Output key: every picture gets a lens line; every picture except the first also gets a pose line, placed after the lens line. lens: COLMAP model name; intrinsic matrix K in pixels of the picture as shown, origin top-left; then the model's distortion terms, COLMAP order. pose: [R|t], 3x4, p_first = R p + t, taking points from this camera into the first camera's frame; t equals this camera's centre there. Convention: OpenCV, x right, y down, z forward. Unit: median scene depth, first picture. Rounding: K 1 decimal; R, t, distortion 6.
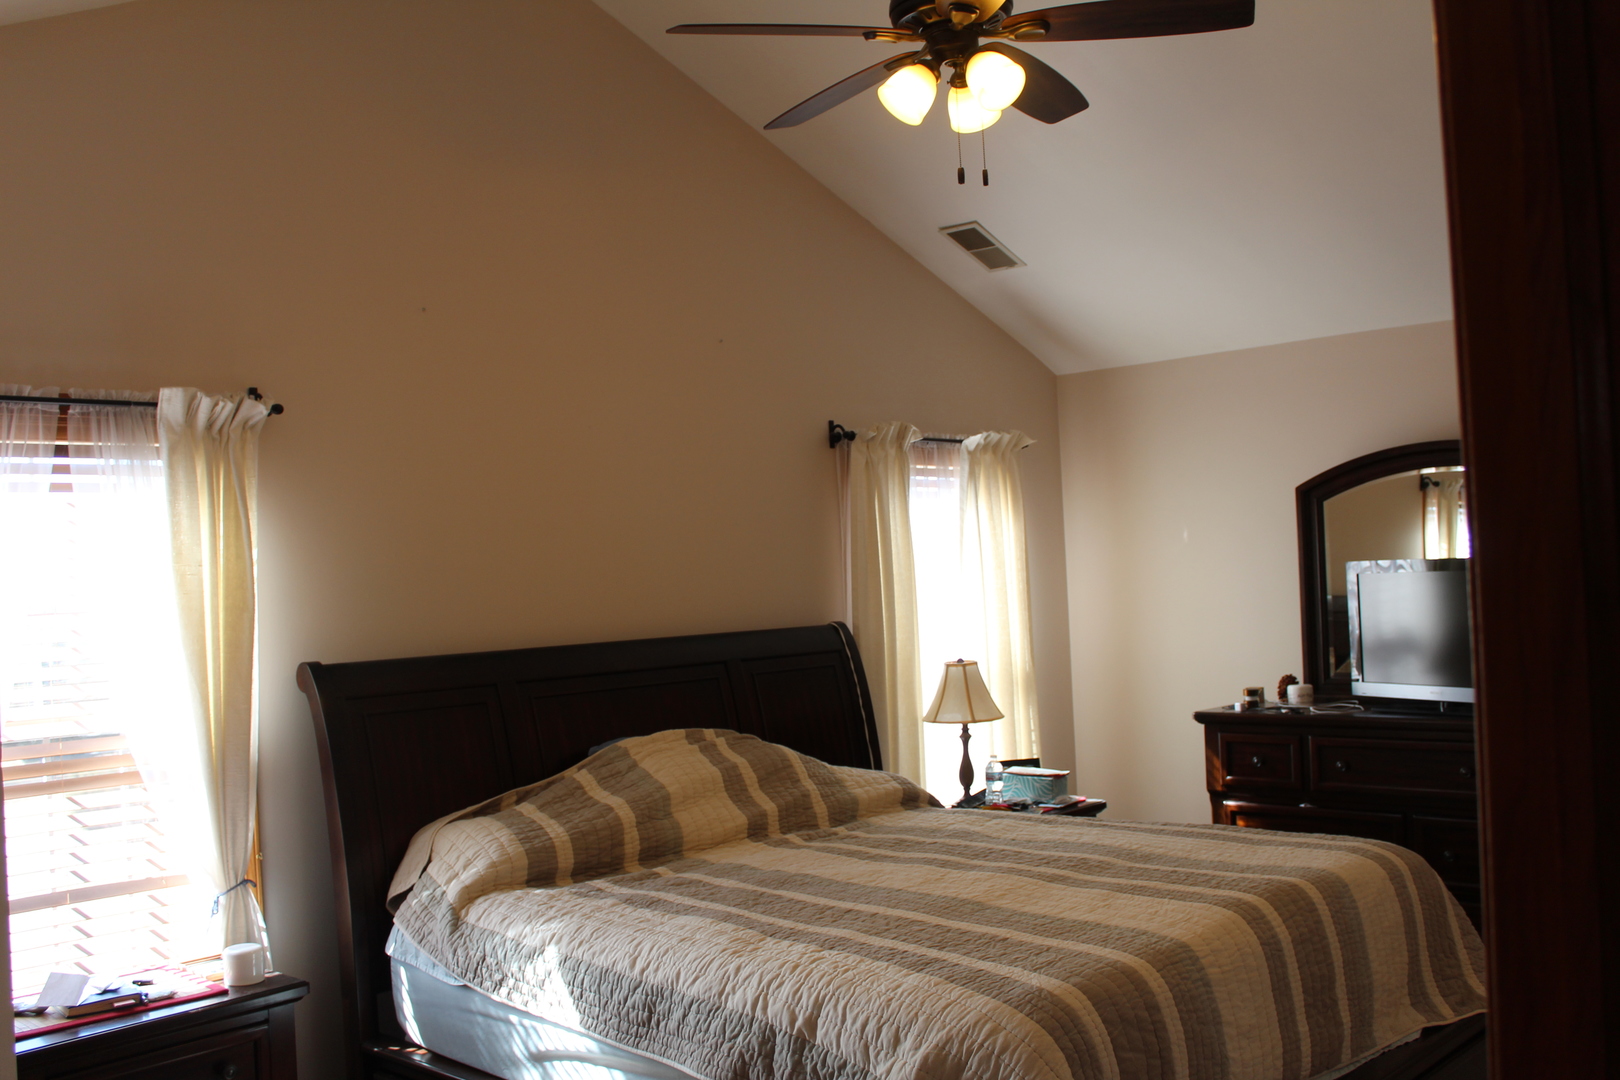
lens RADIAL K [[1620.3, 0, 809.5], [0, 1620.3, 540.0], [0, 0, 1]] dist [-0.003568, 0.000000]
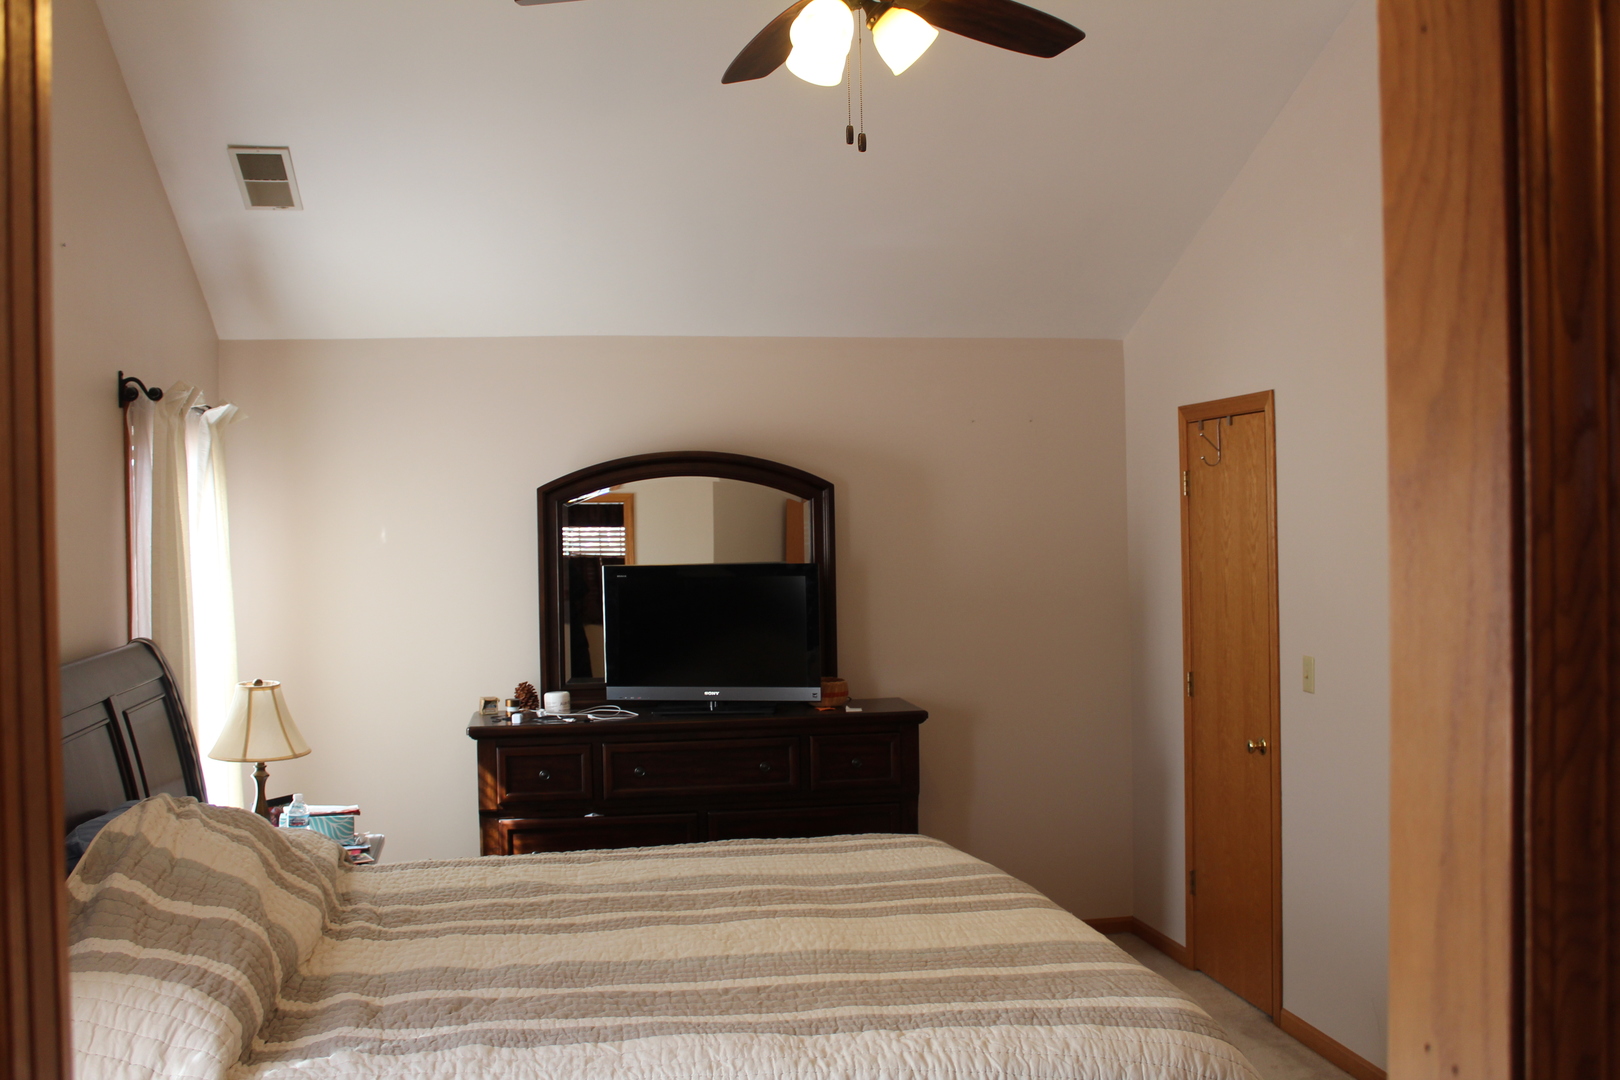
lens RADIAL K [[1620.3, 0, 808.2], [0, 1620.3, 539.2], [0, 0, 1]] dist [-0.003568, 0.000000]
pose [[0.633163, 0.025063, 0.773613, -0.361228], [-0.025638, 0.999606, -0.011401, 0.004659], [-0.773594, -0.012615, 0.633556, 0.272037]]
